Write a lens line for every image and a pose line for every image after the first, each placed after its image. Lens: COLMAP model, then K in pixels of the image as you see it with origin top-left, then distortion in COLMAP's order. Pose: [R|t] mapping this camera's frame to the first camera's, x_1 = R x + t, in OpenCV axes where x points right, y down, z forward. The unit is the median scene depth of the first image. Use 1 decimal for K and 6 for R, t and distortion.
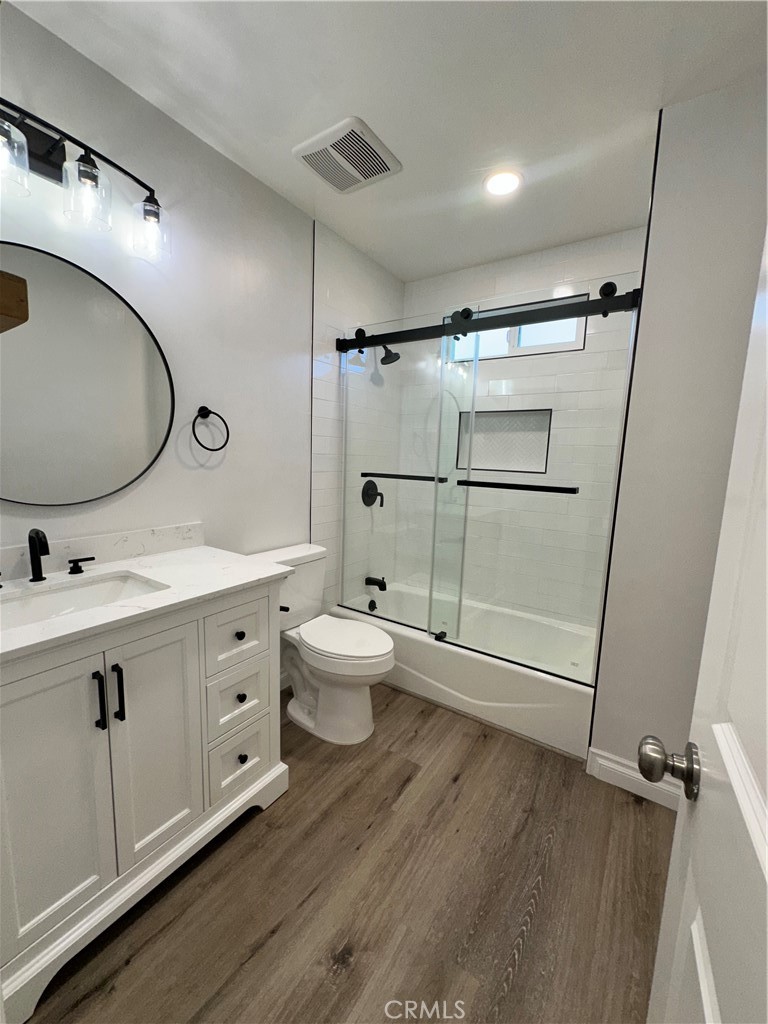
lens RADIAL K [[409.2, 0, 383.6], [0, 409.2, 511.5], [0, 0, 1]] dist [-0.001410, 0.000296]
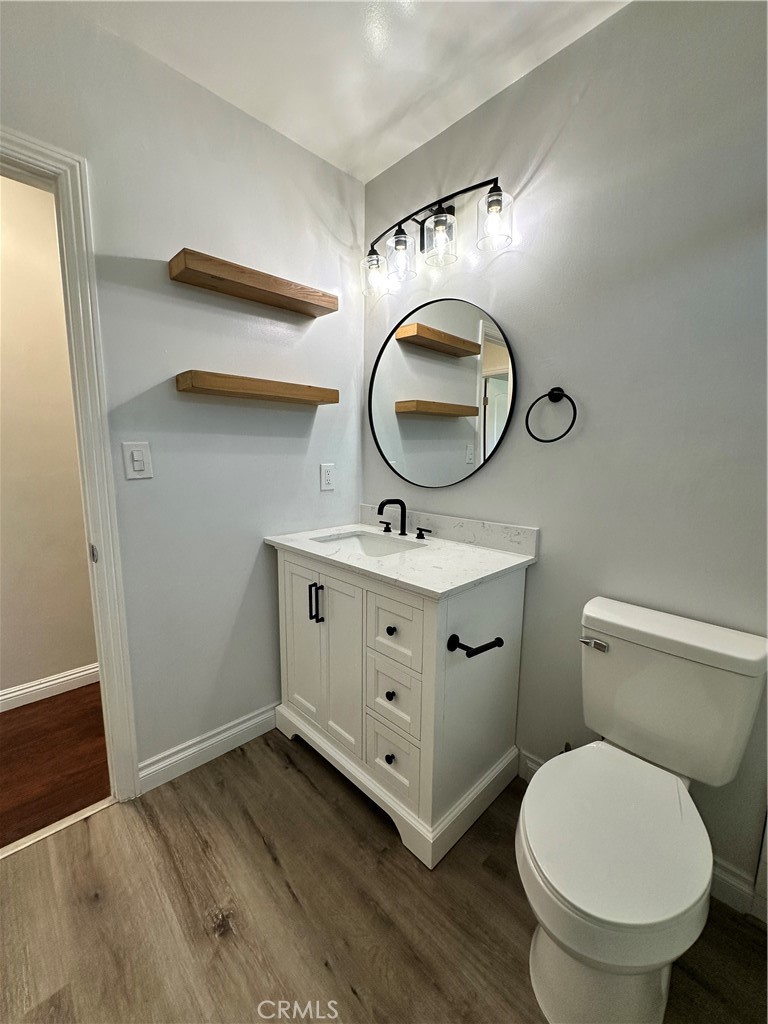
lens RADIAL K [[409.2, 0, 383.6], [0, 409.2, 511.5], [0, 0, 1]] dist [-0.001410, 0.000296]
pose [[-0.210242, 0.104127, -0.972088, 0.571725], [-0.148187, 0.979429, 0.136963, -0.102750], [0.966353, 0.172846, -0.190487, 1.140792]]
